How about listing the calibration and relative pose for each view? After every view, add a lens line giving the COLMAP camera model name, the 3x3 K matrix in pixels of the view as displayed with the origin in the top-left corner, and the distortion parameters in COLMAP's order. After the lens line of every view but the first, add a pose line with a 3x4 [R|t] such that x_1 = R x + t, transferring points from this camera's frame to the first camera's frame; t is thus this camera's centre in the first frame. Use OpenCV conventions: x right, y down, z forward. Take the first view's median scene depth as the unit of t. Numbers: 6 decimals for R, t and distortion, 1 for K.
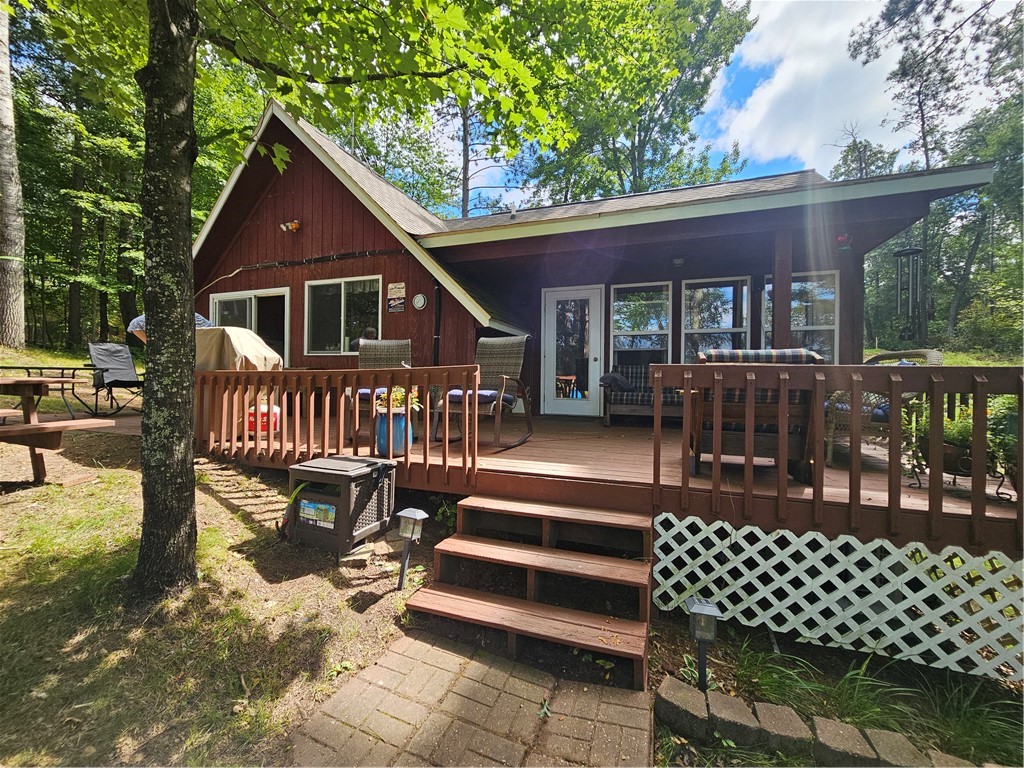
lens RADIAL K [[420.3, 0, 505.4], [0, 420.3, 375.1], [0, 0, 1]] dist [-0.002880, 0.000997]
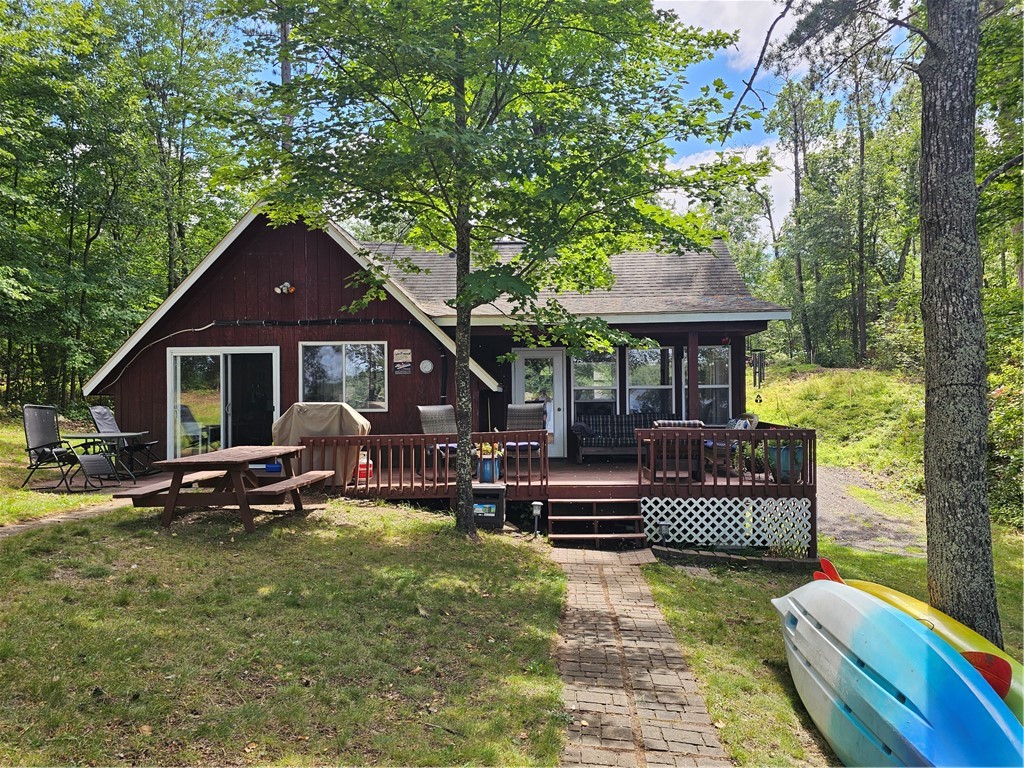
lens RADIAL K [[694.4, 0, 517.8], [0, 694.4, 384.8], [0, 0, 1]] dist [0.057262, -0.025801]
pose [[0.952857, -0.013917, 0.303102, -1.336324], [0.019537, 0.999689, -0.015517, -0.214630], [-0.302792, 0.020707, 0.952832, -2.269535]]
